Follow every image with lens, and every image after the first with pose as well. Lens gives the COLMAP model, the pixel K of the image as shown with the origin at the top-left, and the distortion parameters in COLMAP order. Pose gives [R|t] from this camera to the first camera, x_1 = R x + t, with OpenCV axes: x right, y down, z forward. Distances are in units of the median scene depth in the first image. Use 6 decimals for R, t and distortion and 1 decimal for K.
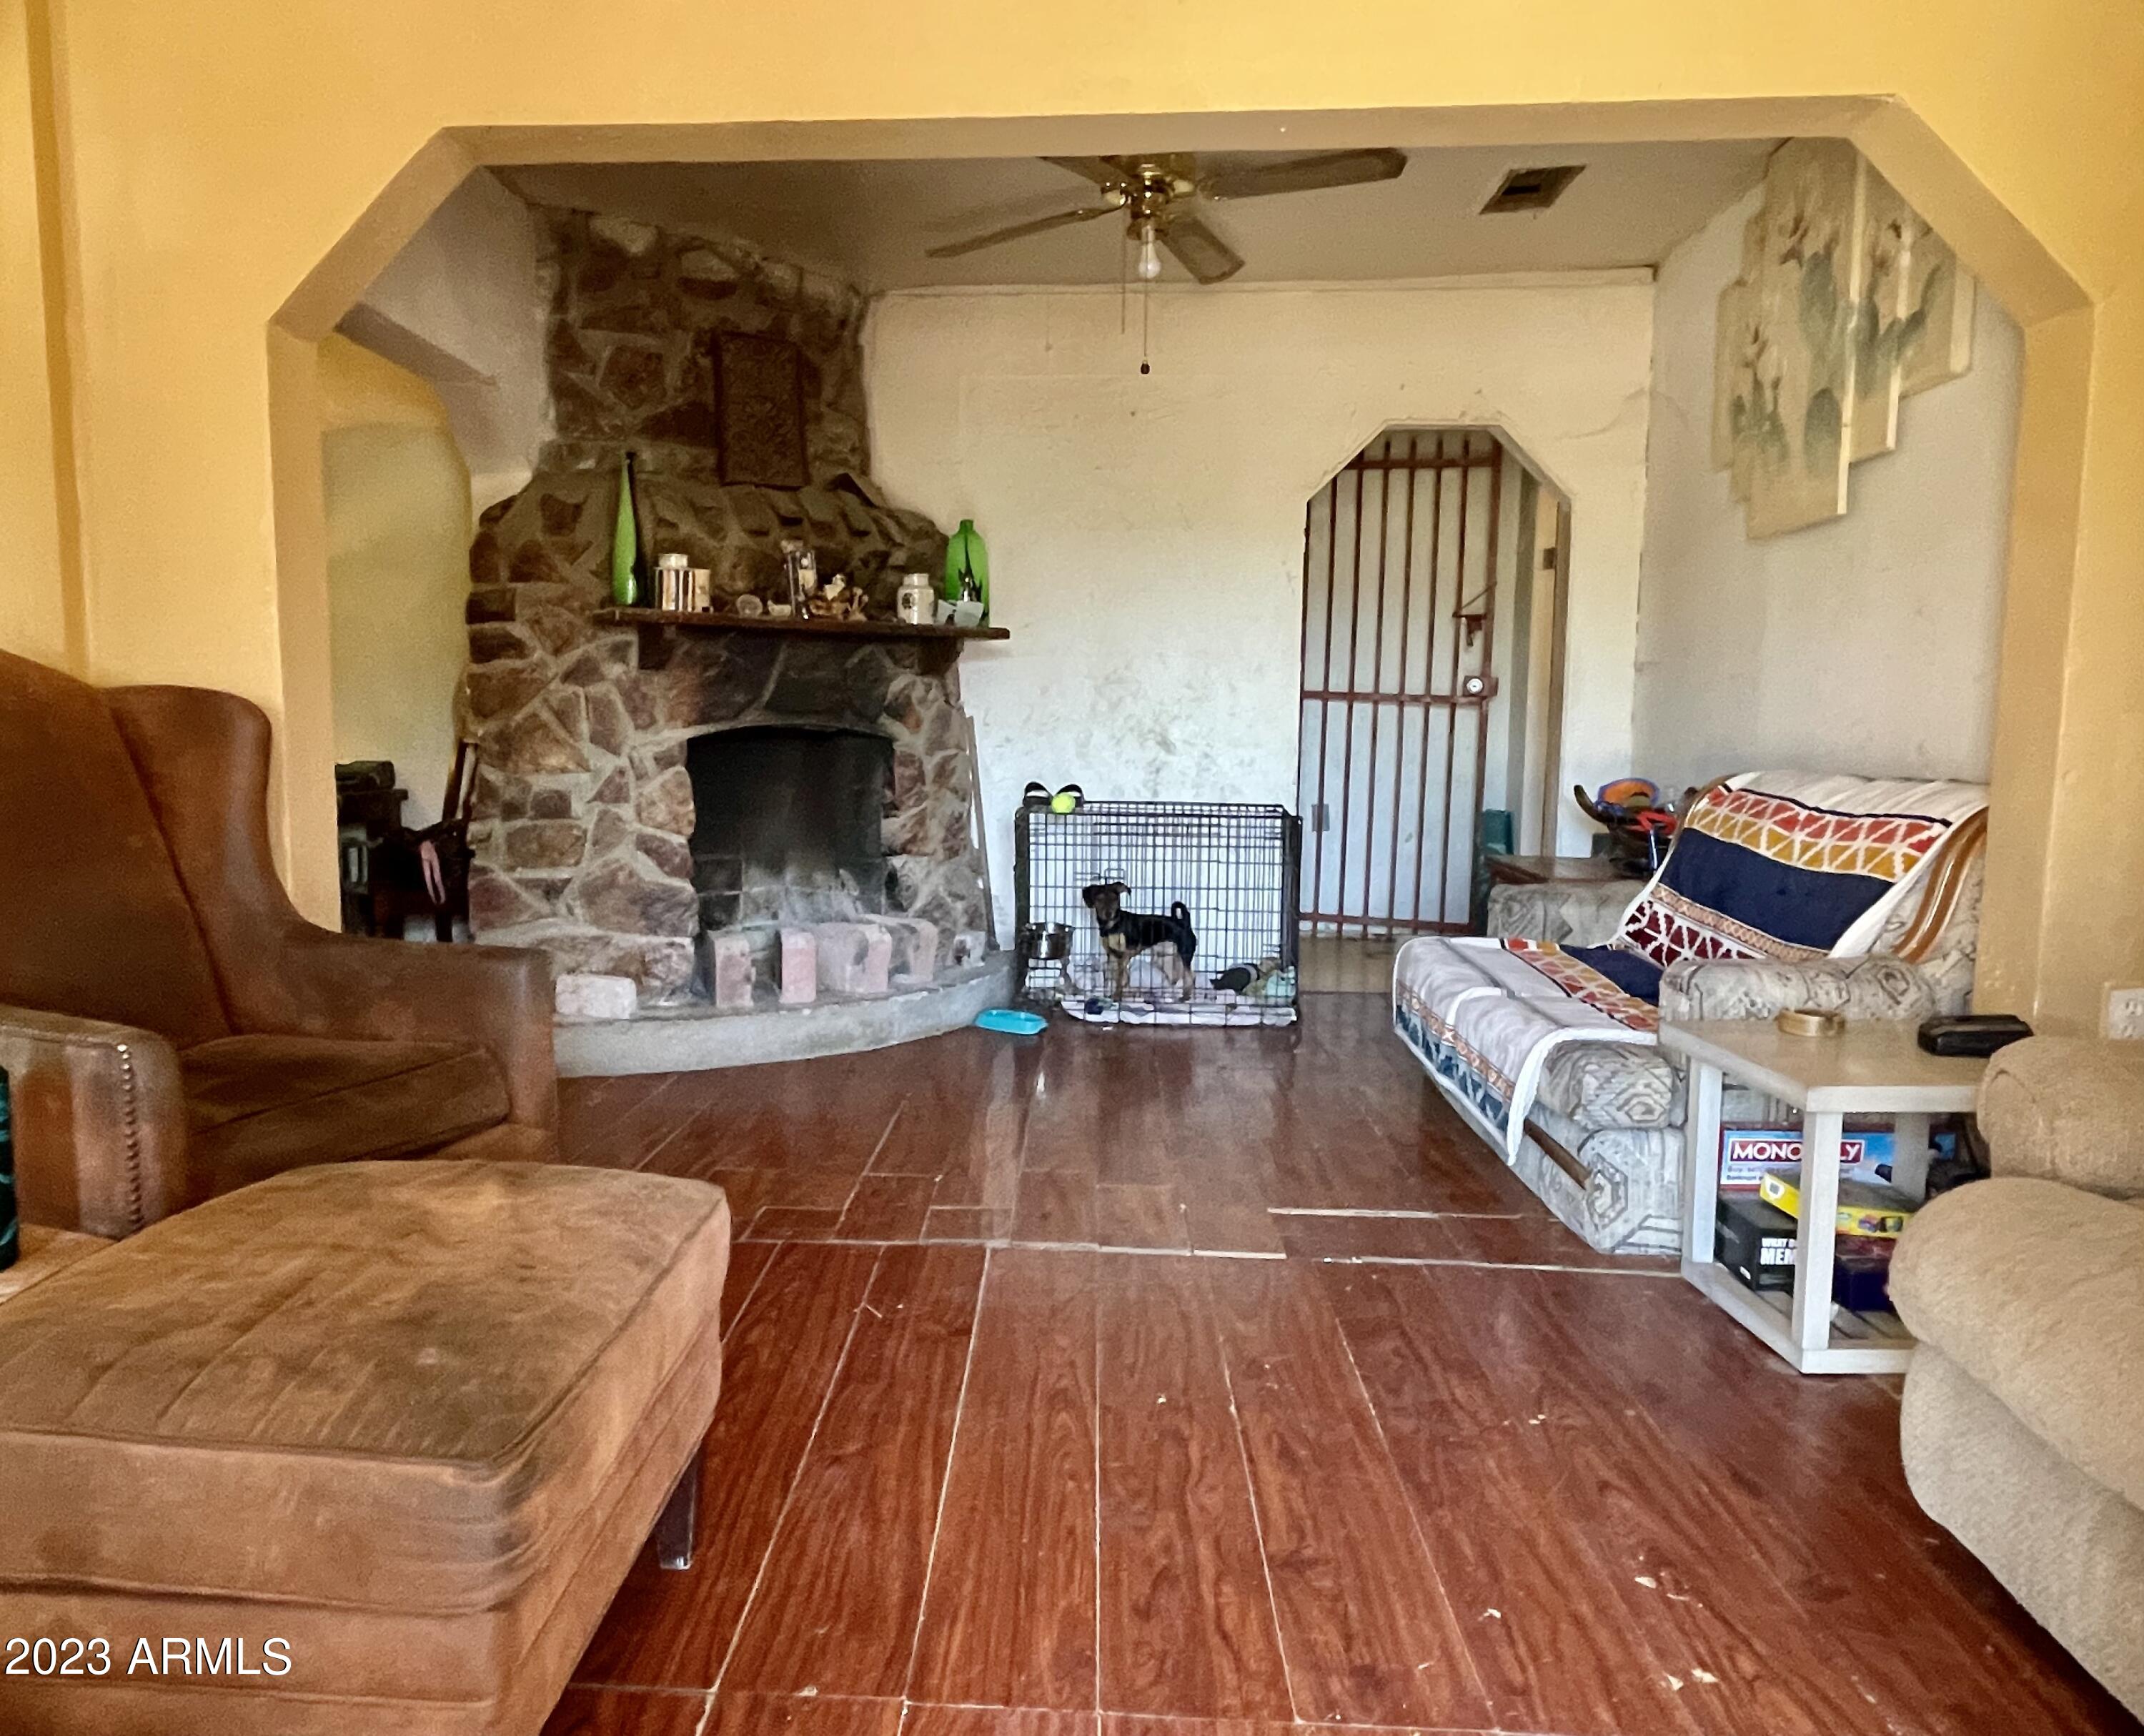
lens RADIAL K [[1471.9, 0, 1072.0], [0, 1471.9, 868.0], [0, 0, 1]] dist [0.001070, 0.000924]
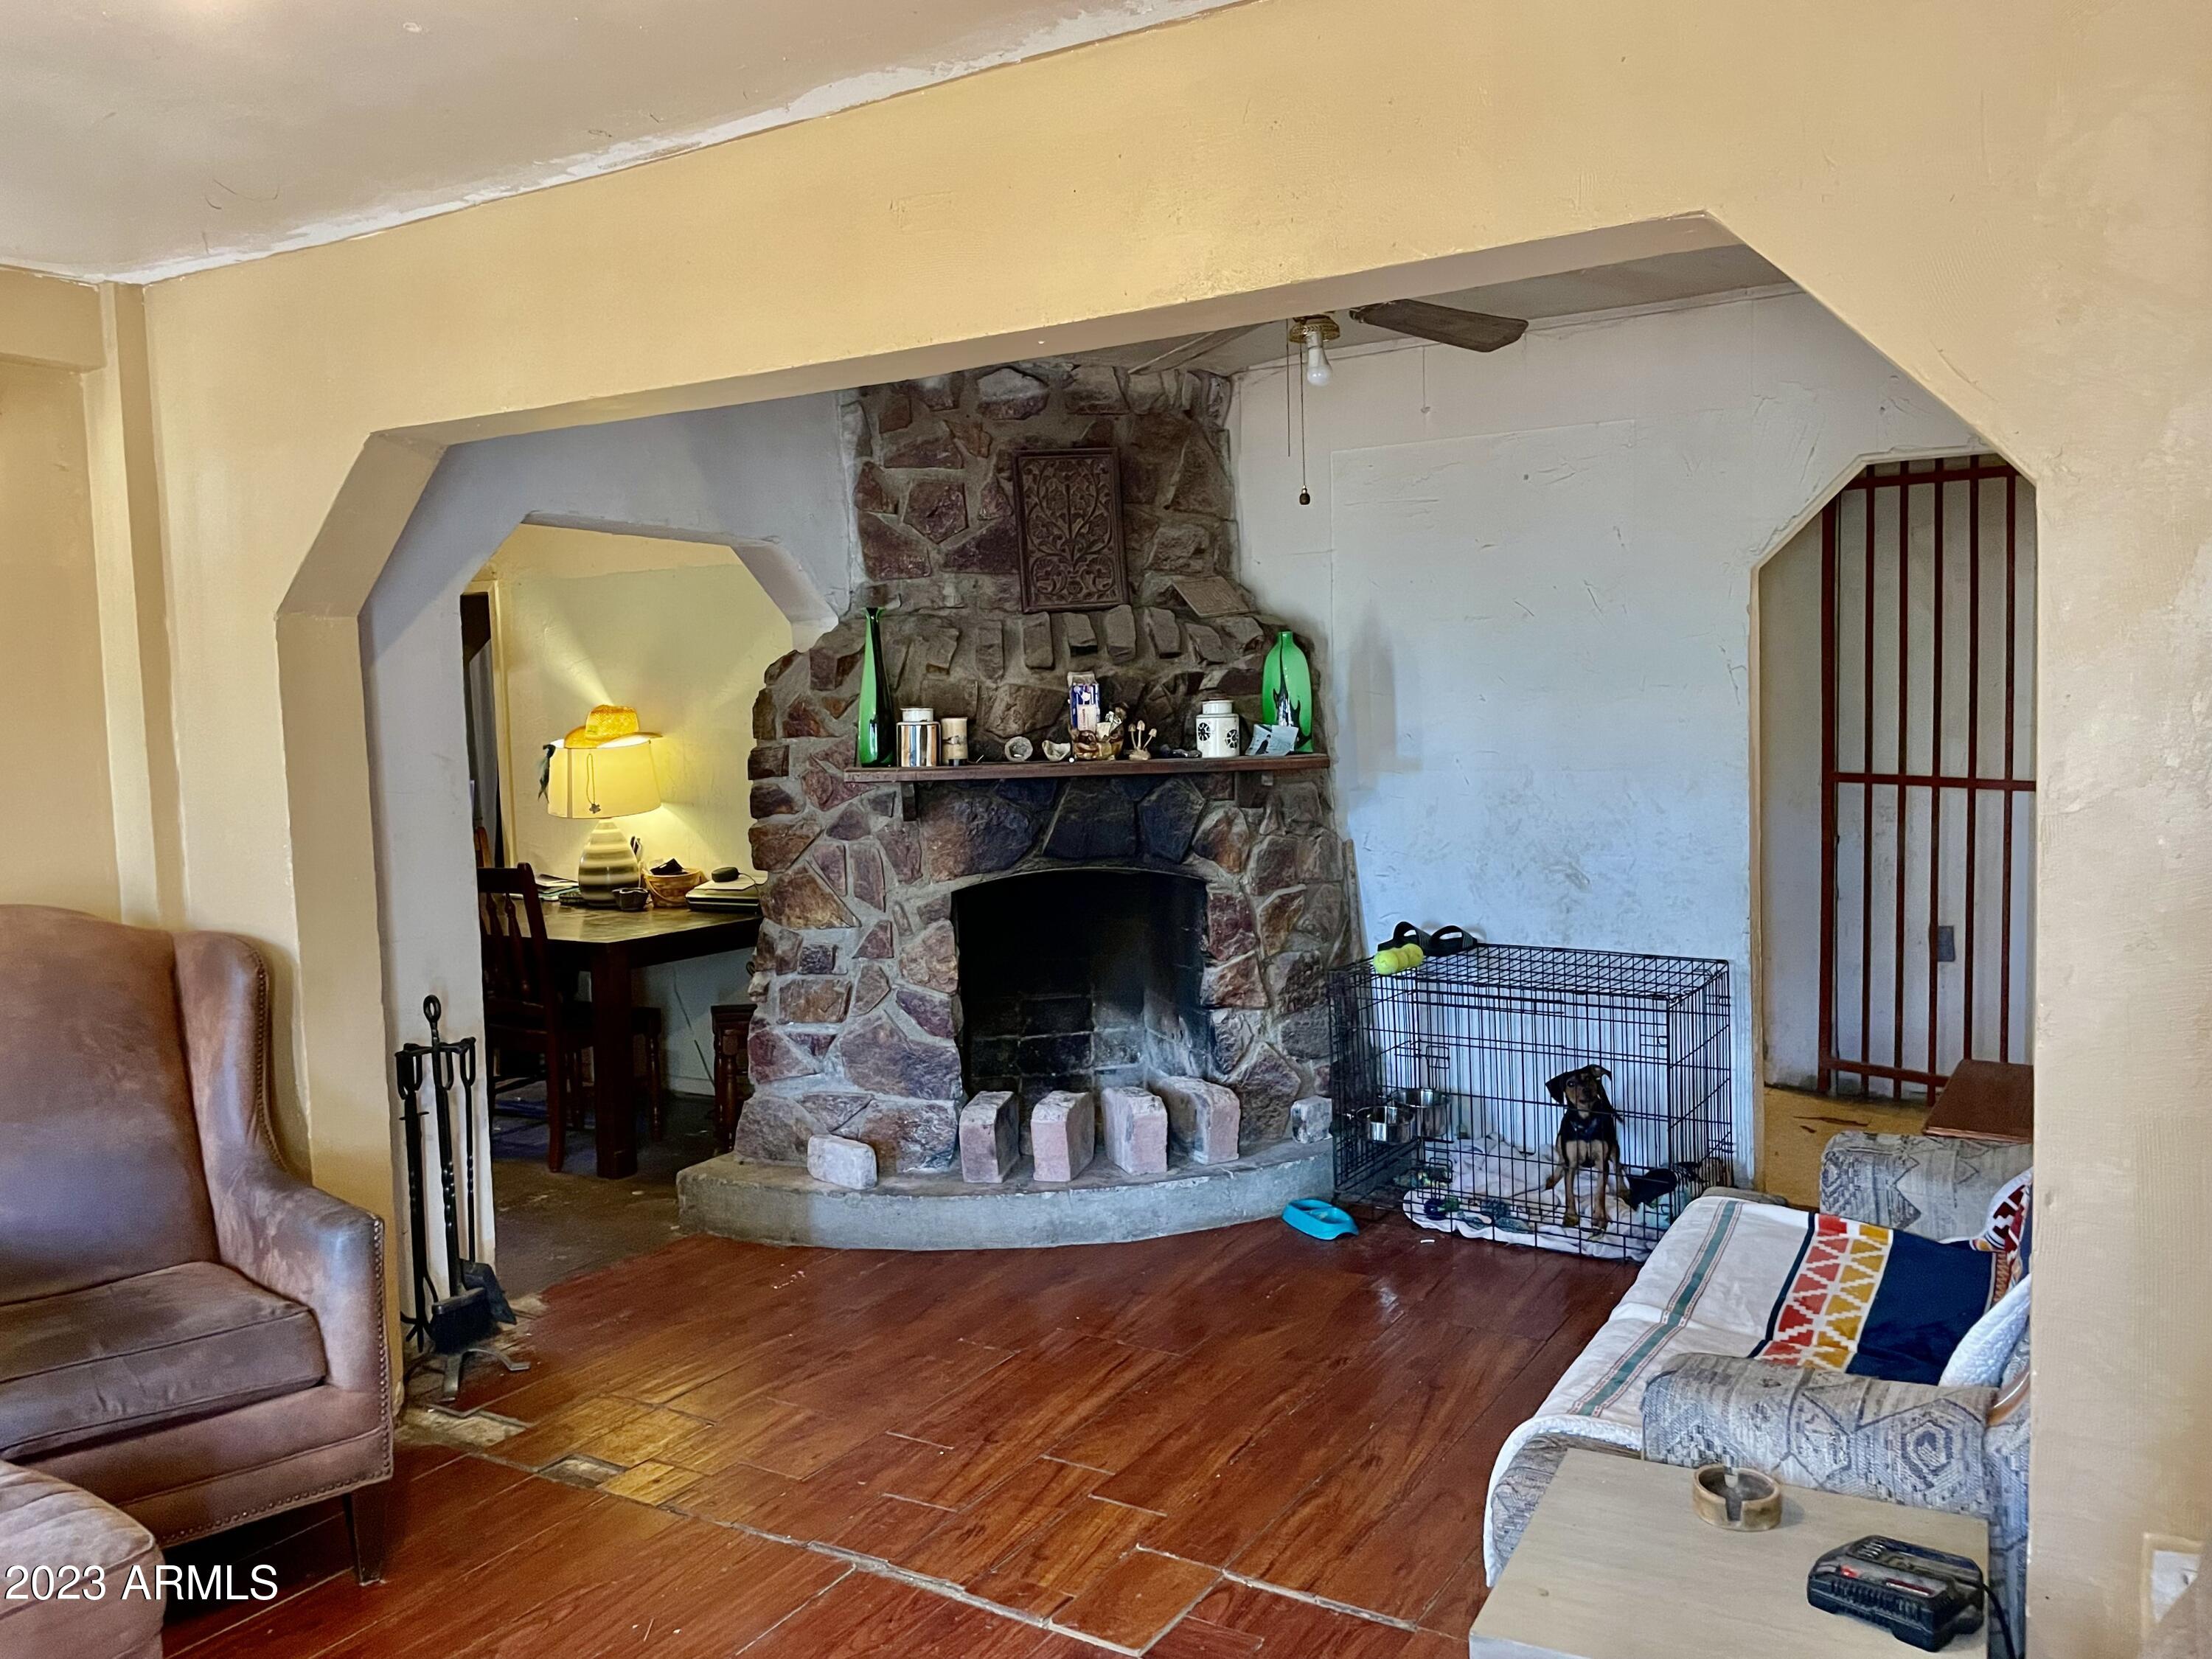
lens RADIAL K [[1679.9, 0, 1106.0], [0, 1679.9, 829.5], [0, 0, 1]] dist [0.094069, -0.117586]
pose [[0.889649, 0.004480, -0.456623, 0.326130], [-0.021749, 0.999233, -0.032570, -0.095203], [0.456126, 0.038907, 0.889064, 0.075661]]
